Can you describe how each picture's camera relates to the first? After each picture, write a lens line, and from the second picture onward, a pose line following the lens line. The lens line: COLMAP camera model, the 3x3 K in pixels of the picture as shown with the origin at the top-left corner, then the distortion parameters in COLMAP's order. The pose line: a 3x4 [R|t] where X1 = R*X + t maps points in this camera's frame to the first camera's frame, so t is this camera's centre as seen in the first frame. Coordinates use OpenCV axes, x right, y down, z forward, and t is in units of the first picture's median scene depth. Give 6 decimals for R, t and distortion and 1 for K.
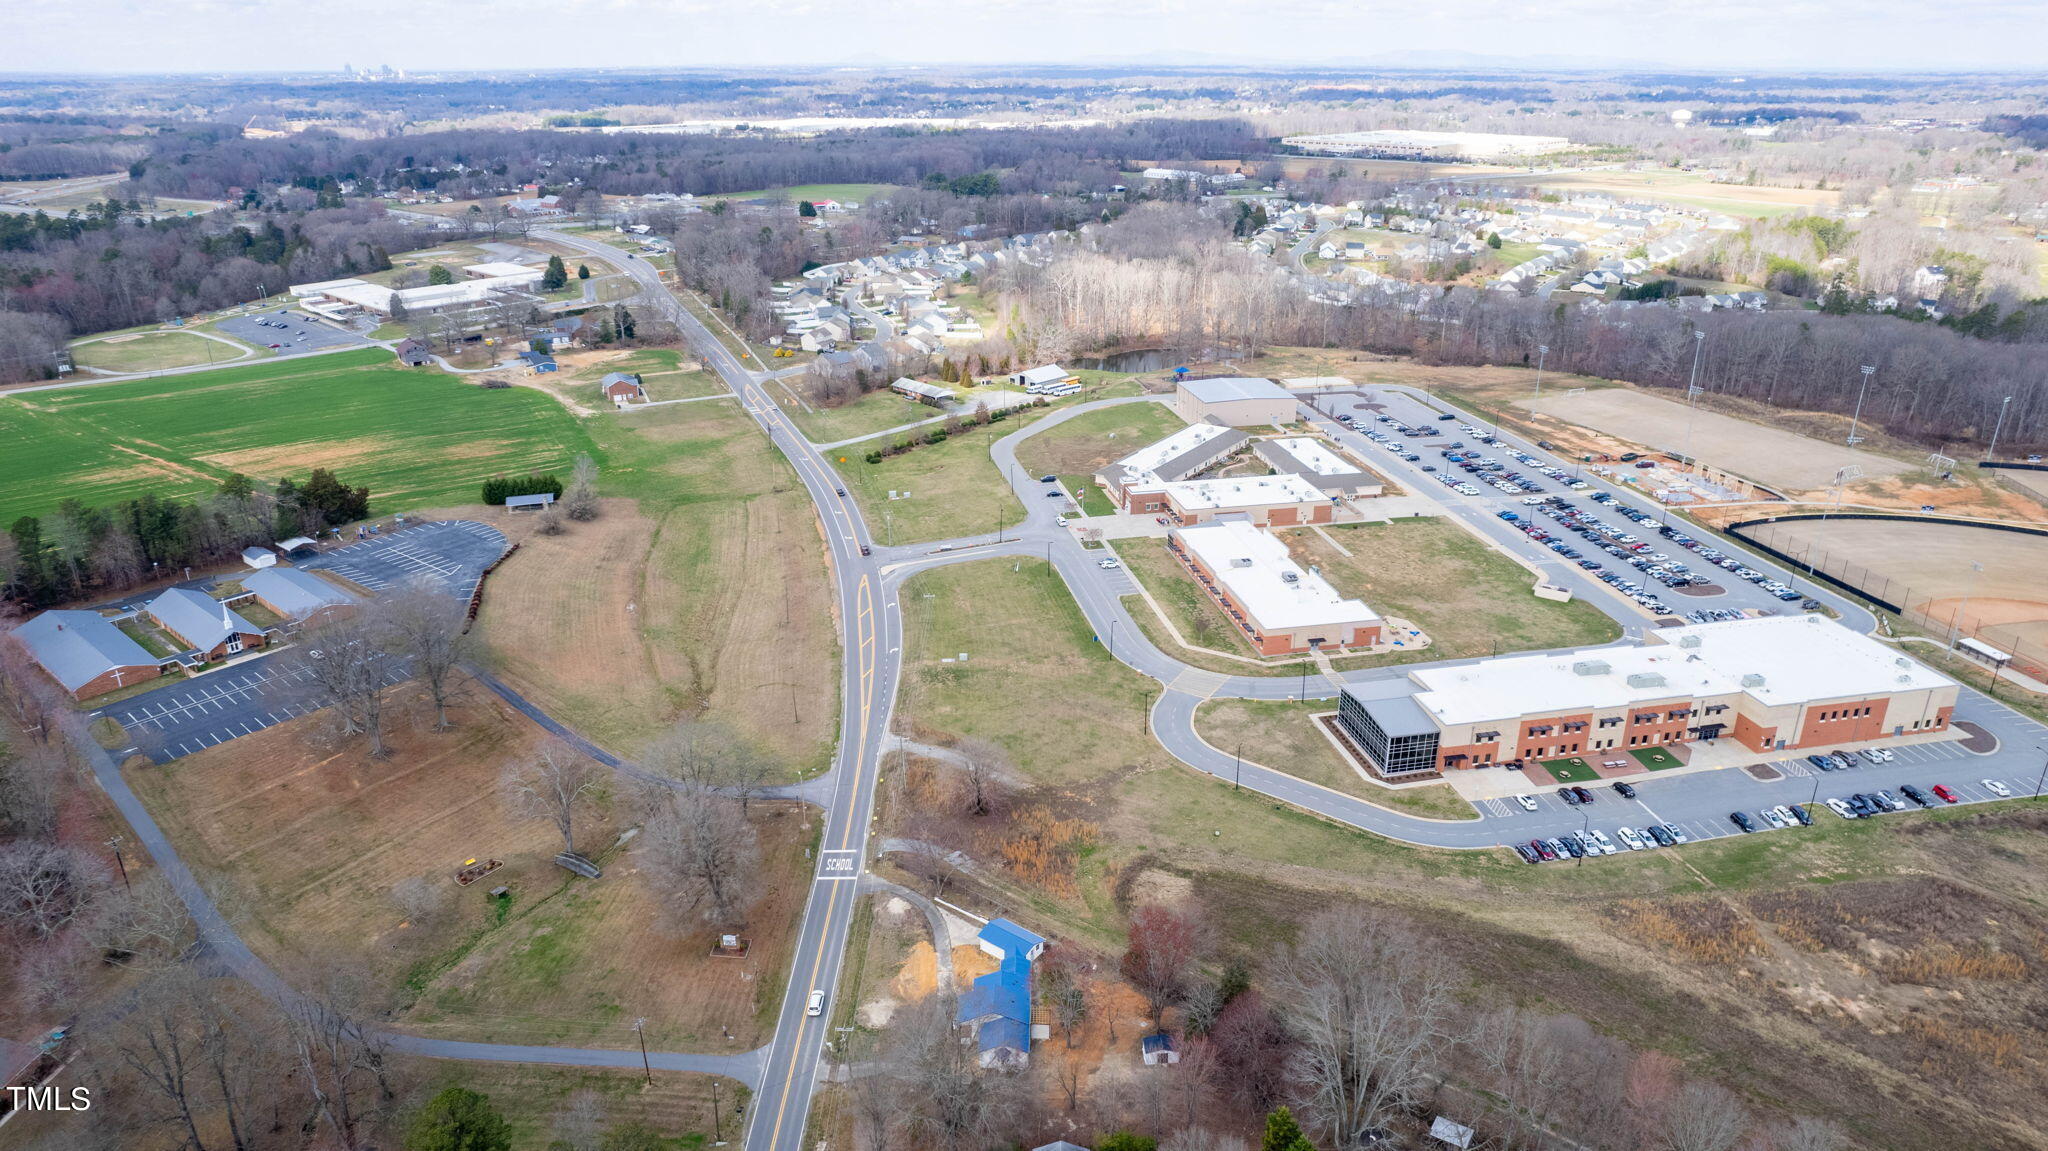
lens RADIAL K [[1331.5, 0, 1020.6], [0, 1331.5, 572.7], [0, 0, 1]] dist [-0.046478, 0.046540]
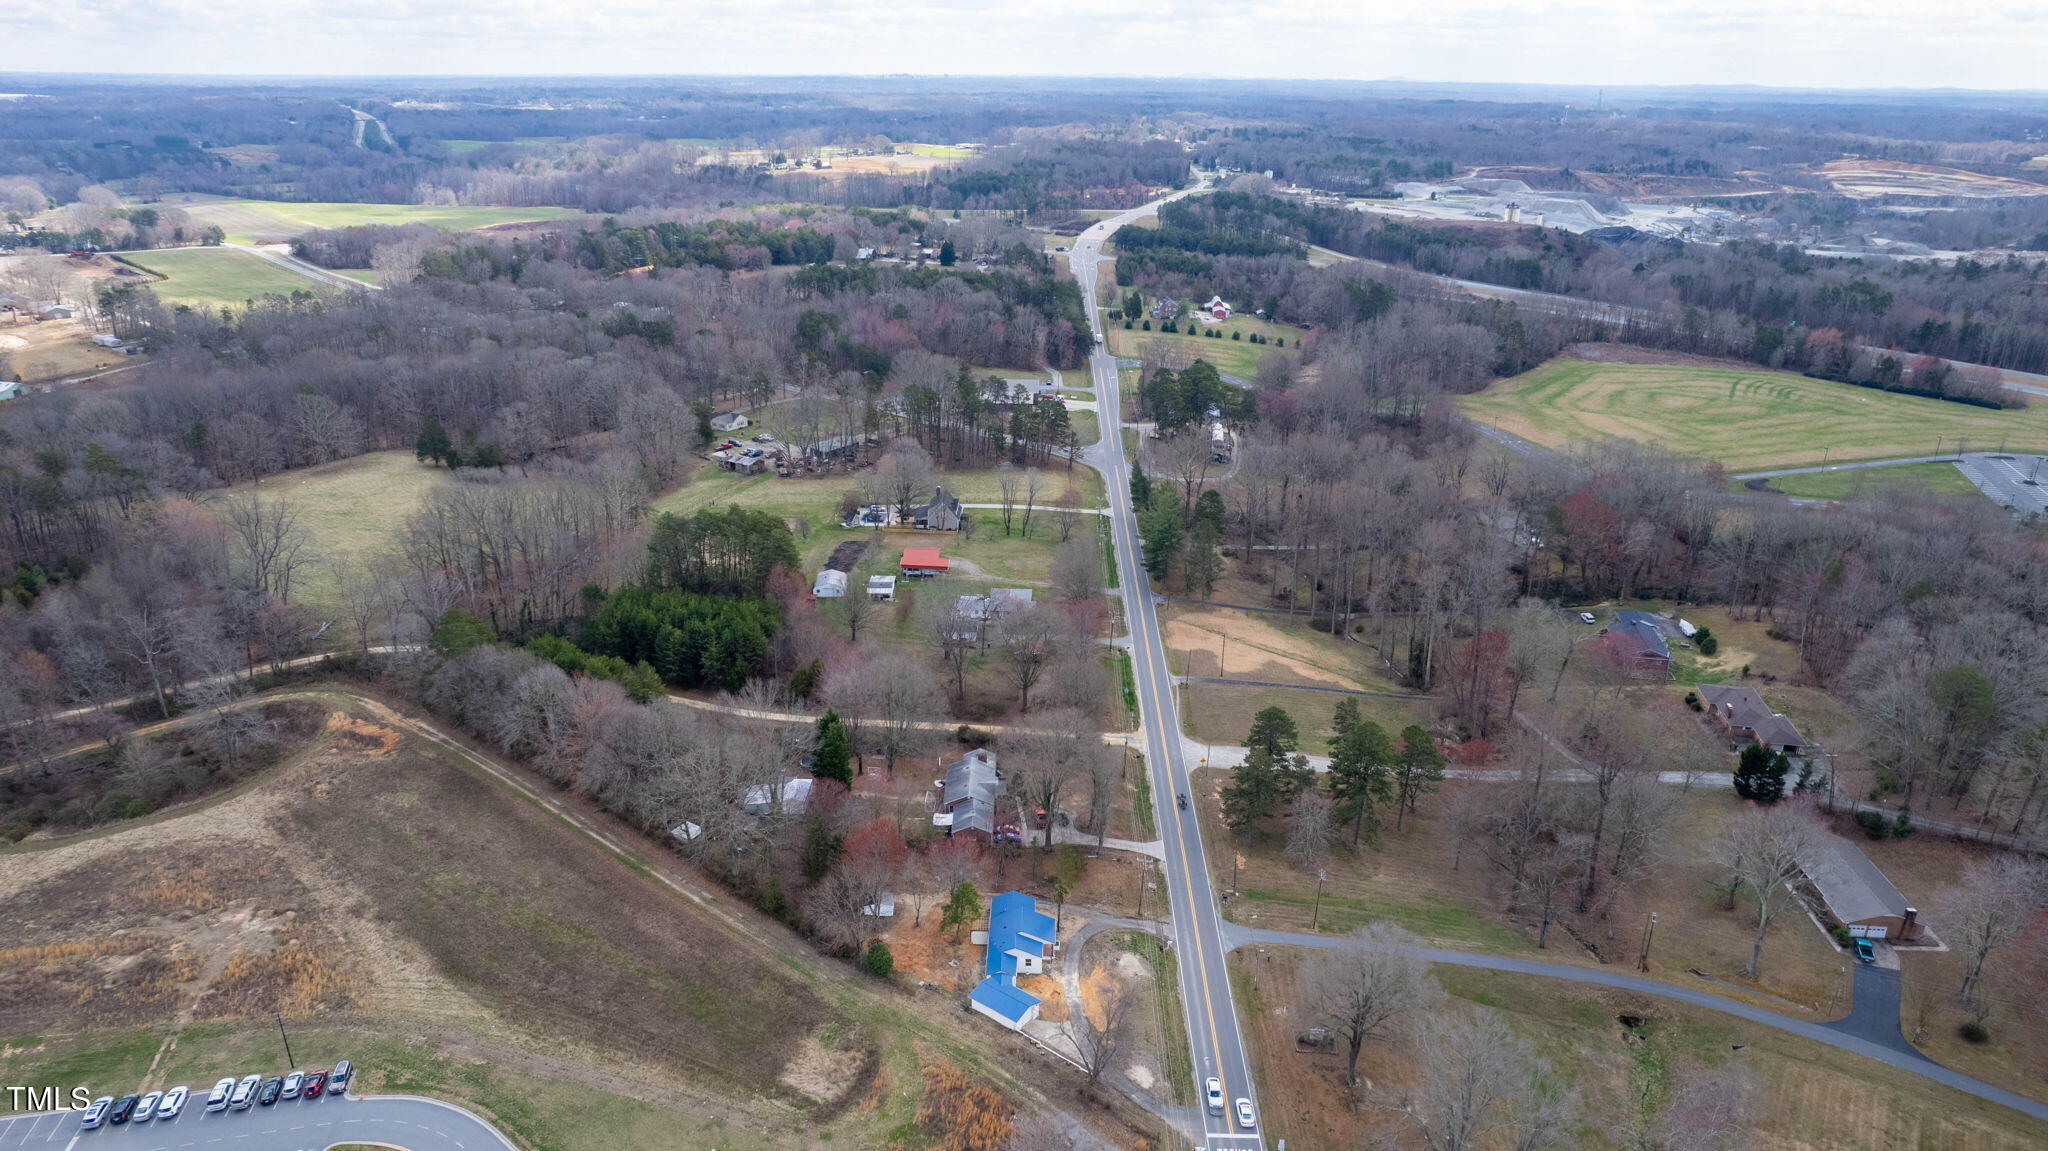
lens RADIAL K [[1331.5, 0, 1015.8], [0, 1331.5, 580.9], [0, 0, 1]] dist [-0.046478, 0.046540]
pose [[-0.999986, -0.004275, 0.003141, -0.011023], [-0.000947, 0.726452, 0.687217, -0.396838], [-0.005220, 0.687204, -0.726445, 1.010145]]
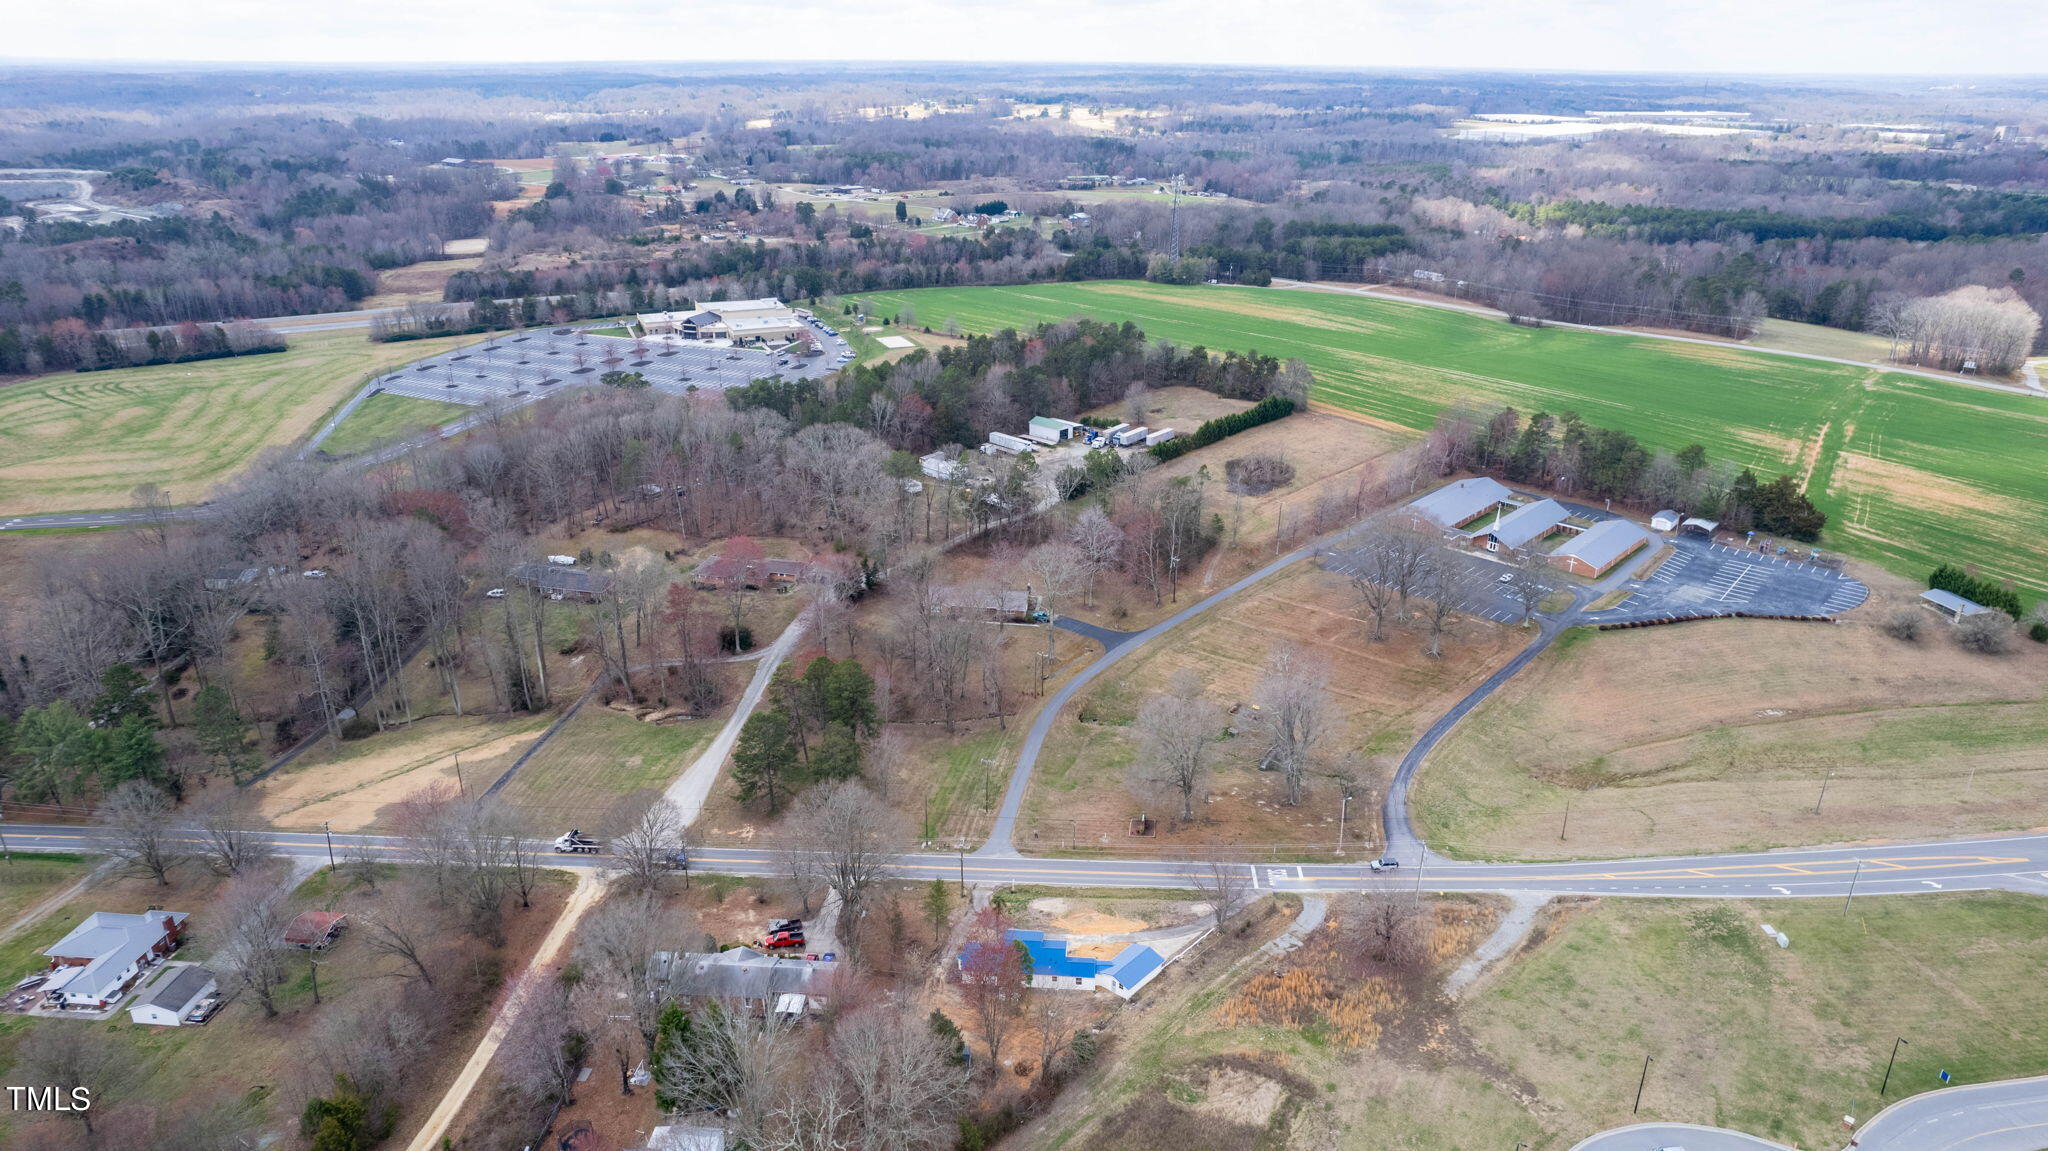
lens RADIAL K [[1331.5, 0, 1015.6], [0, 1331.5, 576.1], [0, 0, 1]] dist [-0.046478, 0.046540]
pose [[-0.052648, 0.377425, -0.924542, 0.531897], [-0.378232, 0.849312, 0.368252, -0.195509], [0.924212, 0.369080, 0.098039, 0.496081]]
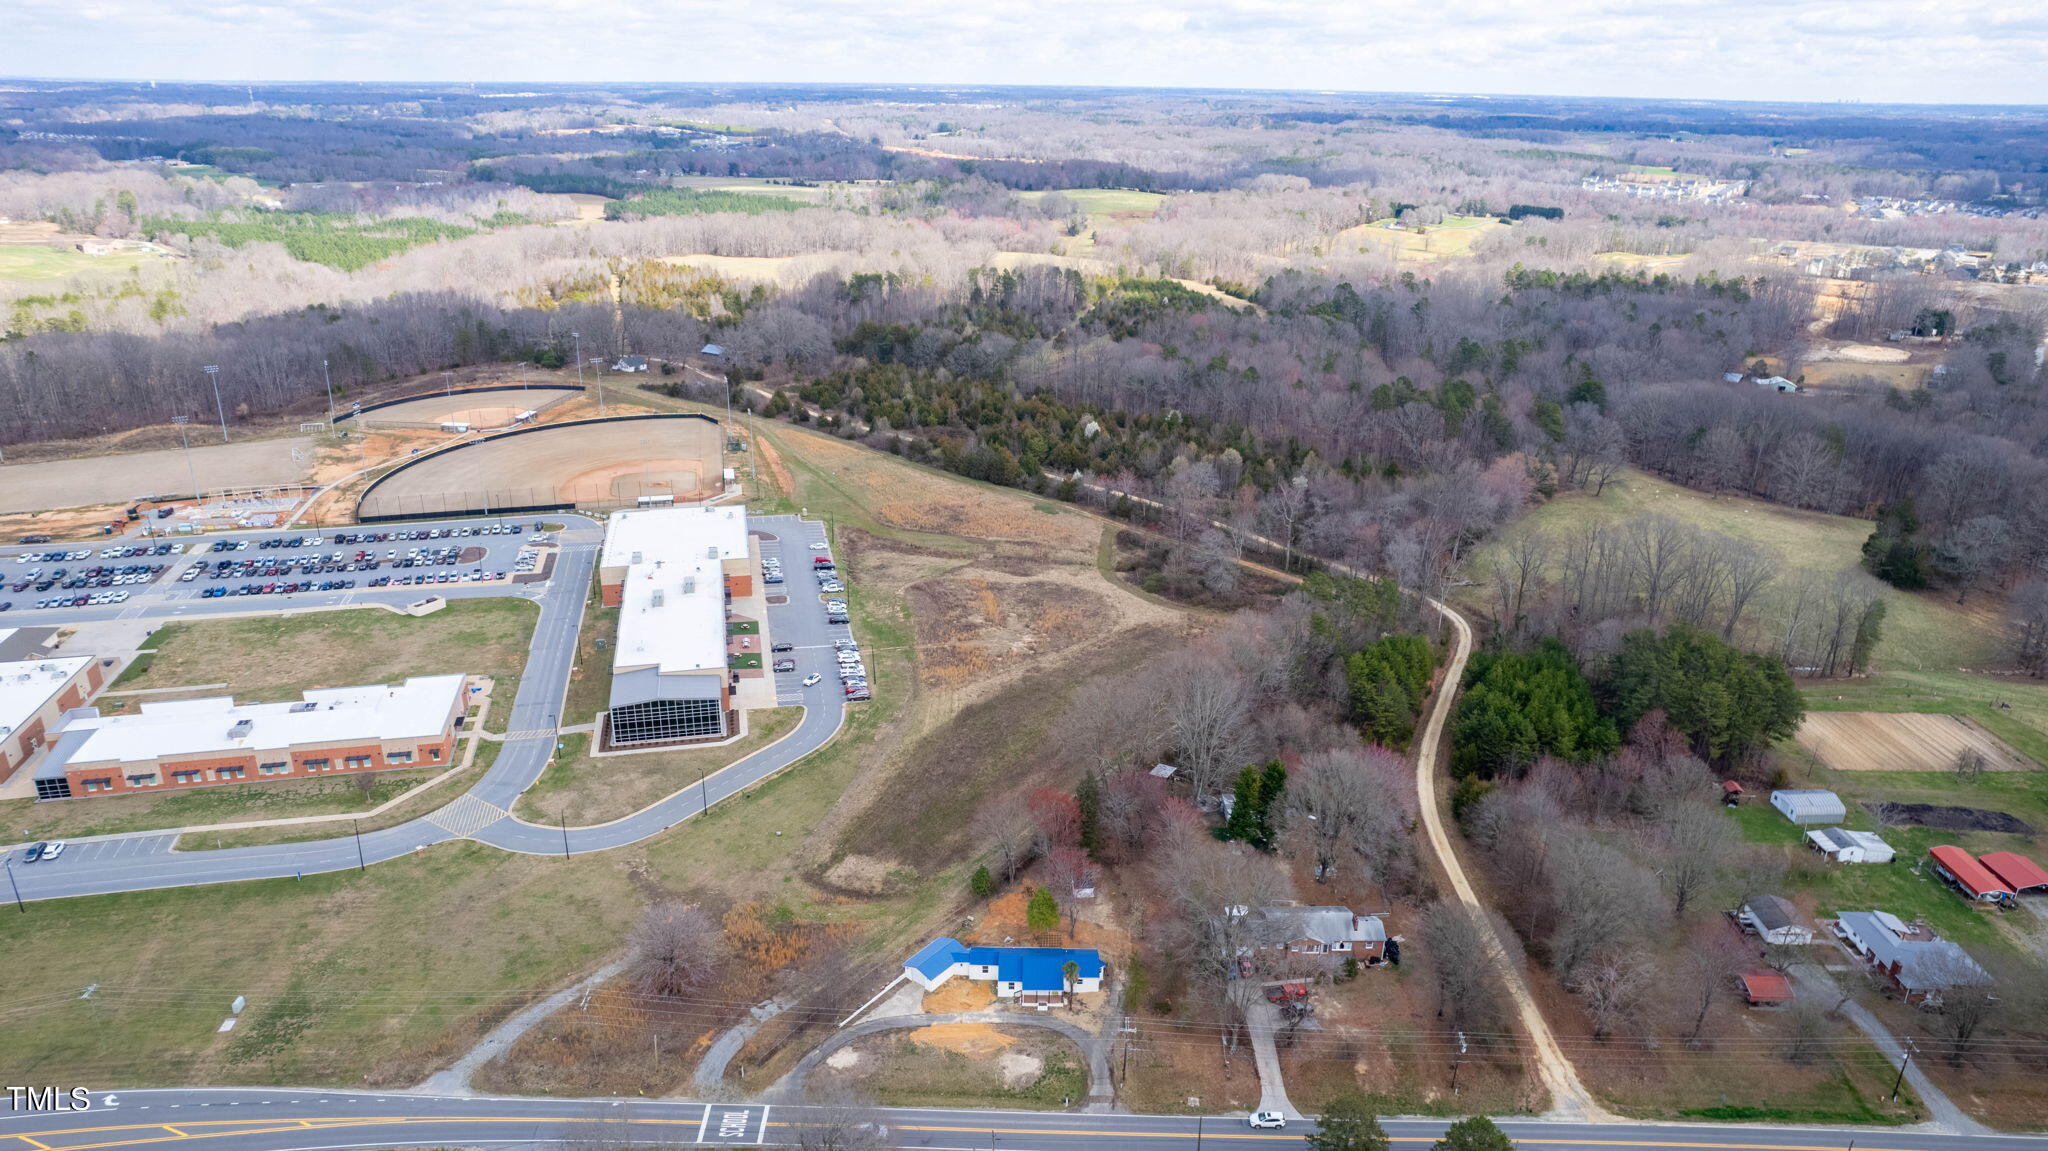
lens RADIAL K [[1331.5, 0, 1024.1], [0, 1331.5, 571.4], [0, 0, 1]] dist [-0.046478, 0.046540]
pose [[-0.021505, -0.354133, 0.934948, -0.570905], [0.360128, 0.869643, 0.337681, -0.197127], [-0.932655, 0.343962, 0.108832, 0.500128]]
